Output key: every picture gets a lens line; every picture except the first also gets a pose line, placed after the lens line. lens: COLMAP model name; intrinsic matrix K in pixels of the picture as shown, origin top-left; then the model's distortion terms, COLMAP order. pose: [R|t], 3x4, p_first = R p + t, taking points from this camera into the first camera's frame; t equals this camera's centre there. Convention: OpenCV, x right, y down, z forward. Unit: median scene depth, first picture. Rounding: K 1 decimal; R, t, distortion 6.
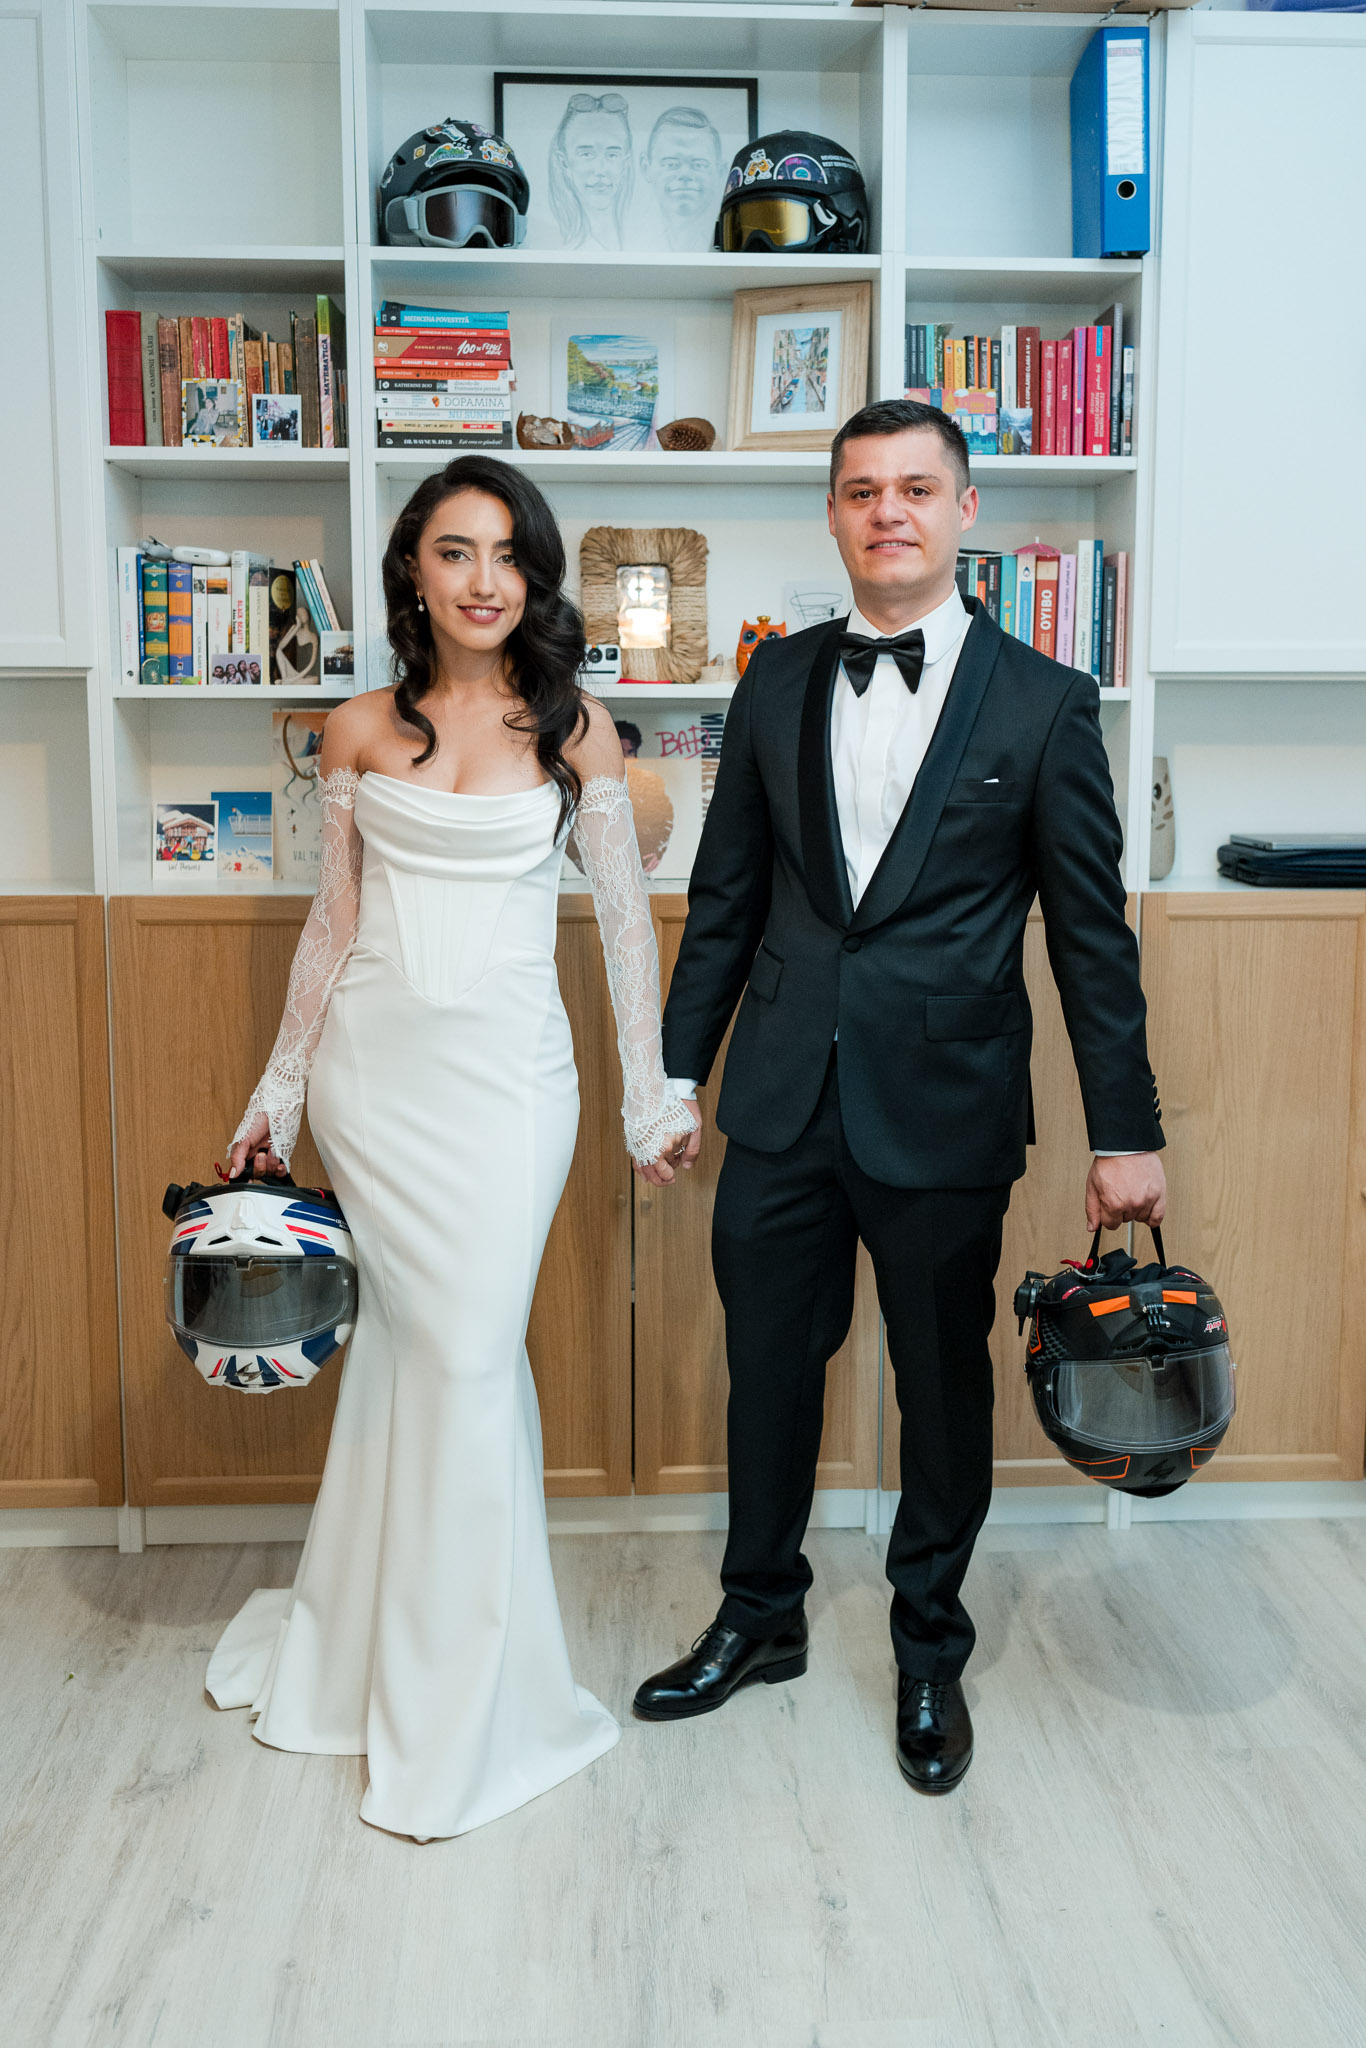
lens RADIAL K [[2028.2, 0, 715.8], [0, 2028.2, 957.0], [0, 0, 1]] dist [0.009614, -0.008956]
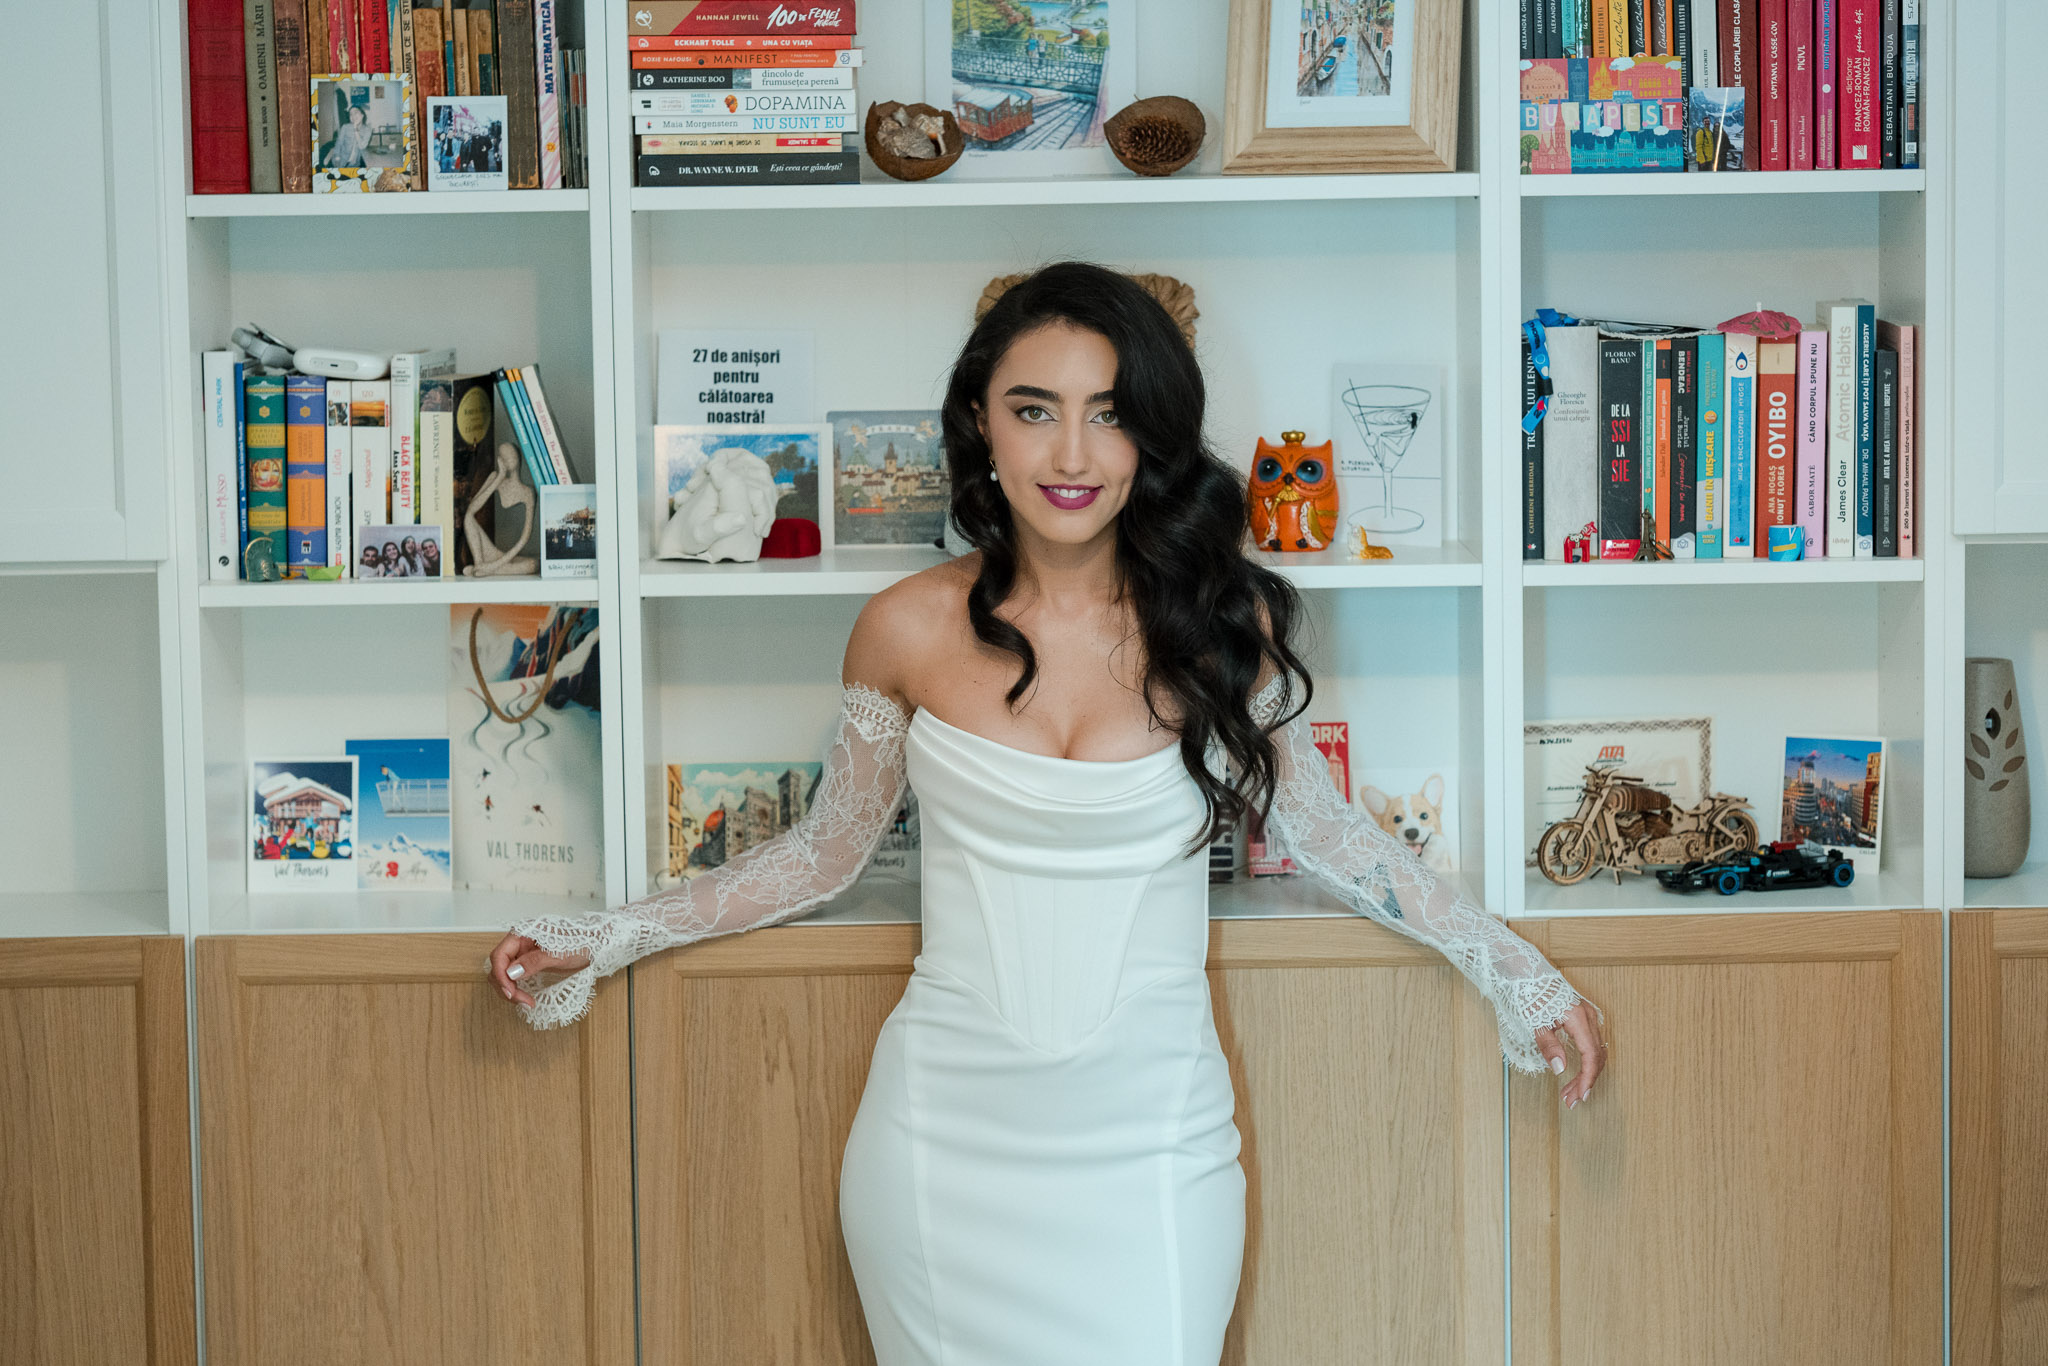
lens RADIAL K [[5258.3, 0, 1028.6], [0, 5258.3, 681.9], [0, 0, 1]] dist [-0.077884, 2.148091]
pose [[0.997943, -0.009943, -0.063325, 0.044491], [0.008781, 0.999788, -0.018611, -0.073264], [0.063497, 0.018017, 0.997819, -0.522788]]
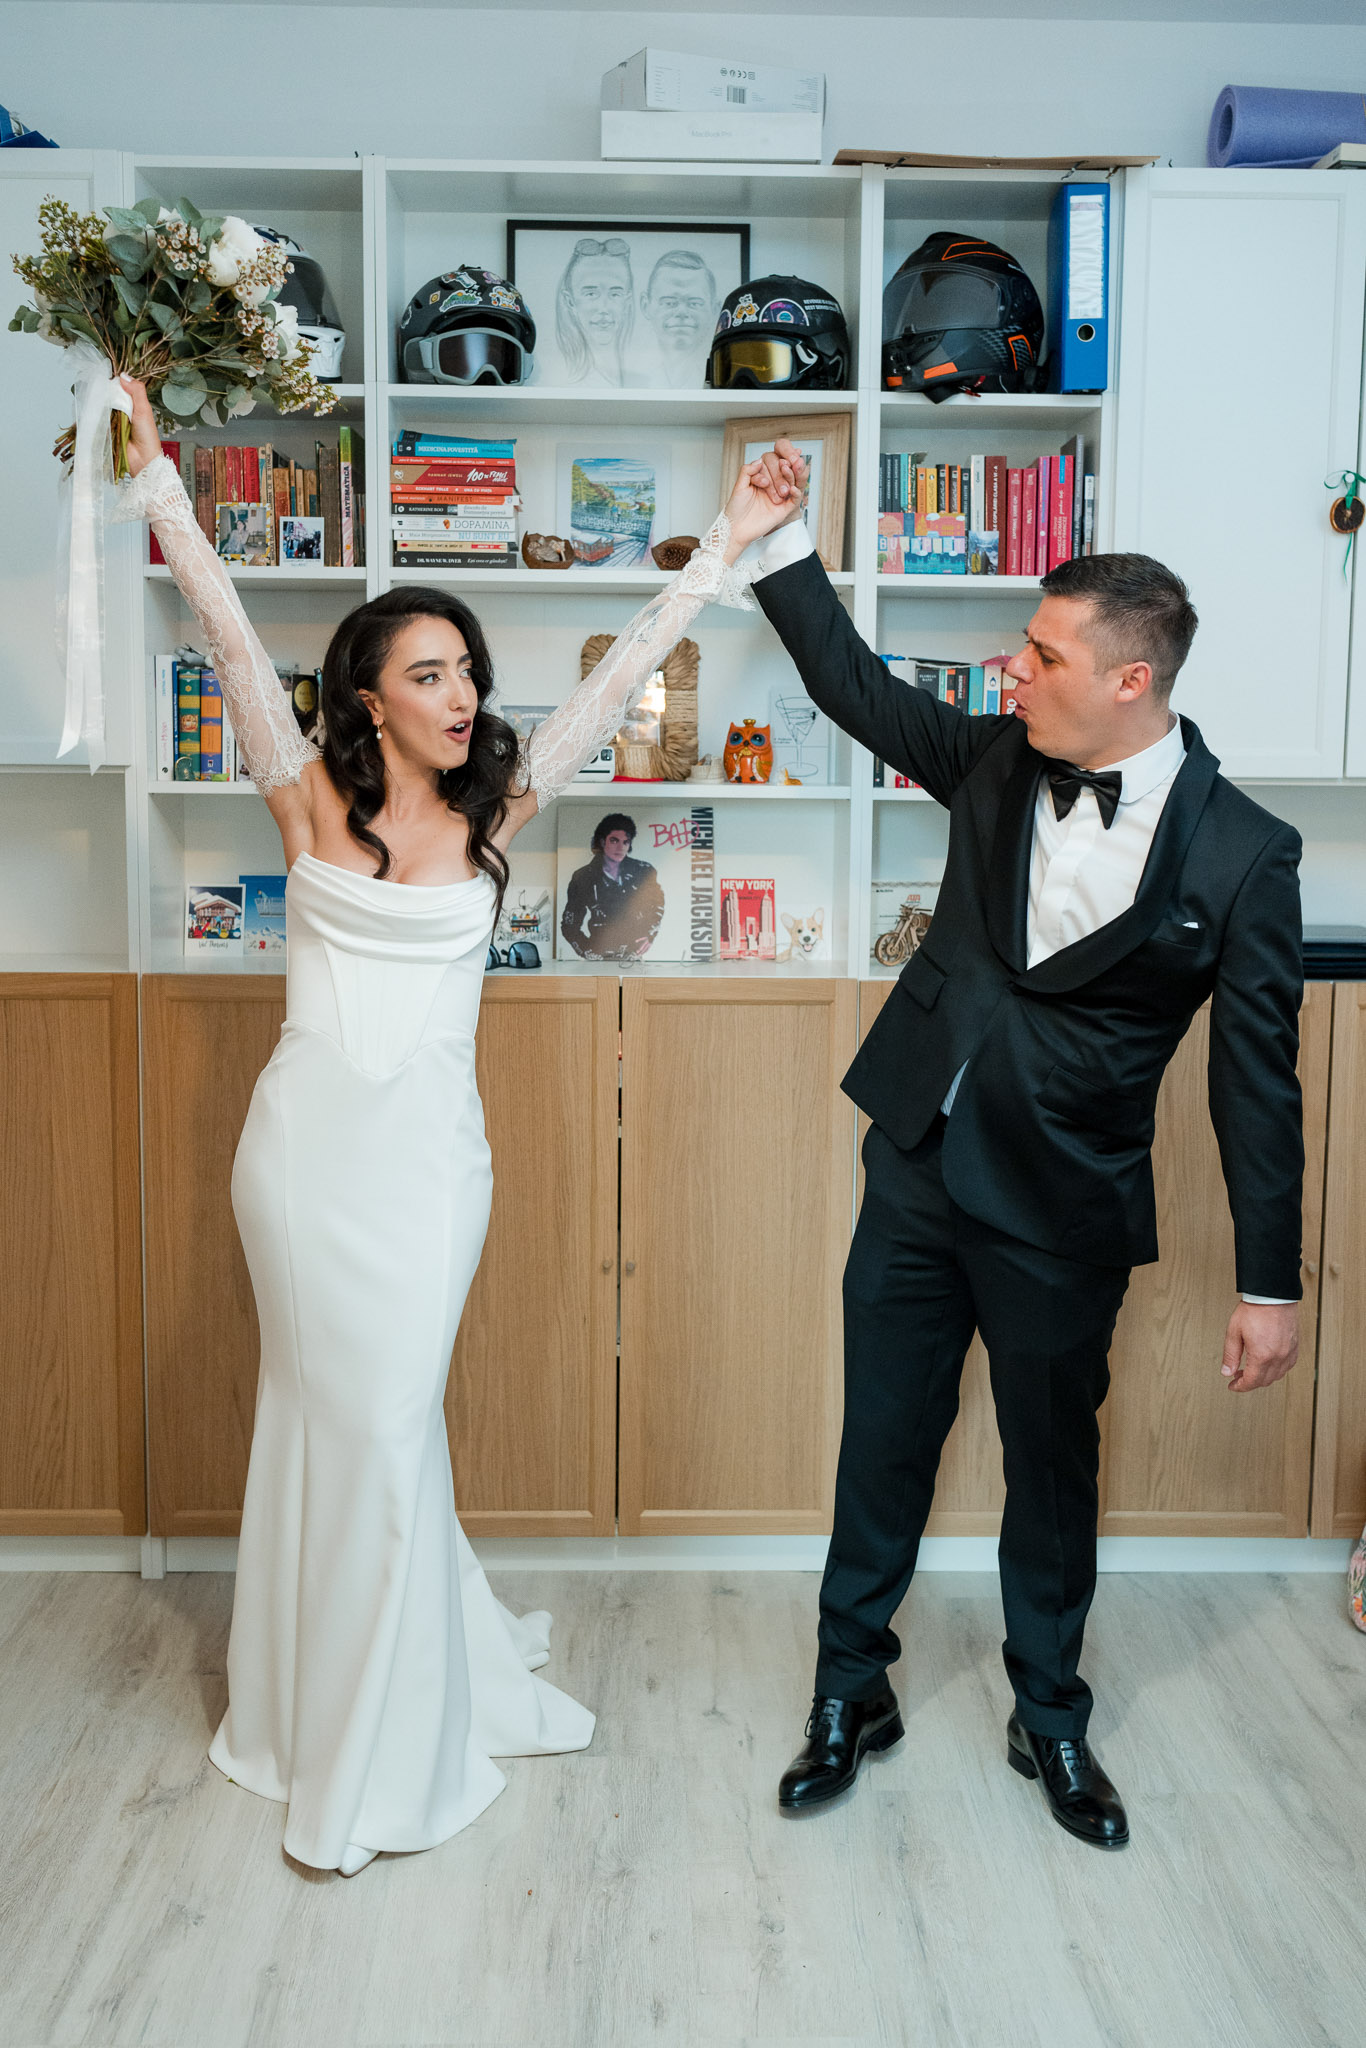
lens RADIAL K [[1974.3, 0, 689.2], [0, 1974.3, 956.0], [0, 0, 1]] dist [0.004910, 0.004549]
pose [[0.999230, 0.012756, -0.037109, 0.033709], [-0.013389, 0.999769, -0.016839, -0.025494], [0.036885, 0.017323, 0.999169, -0.048662]]
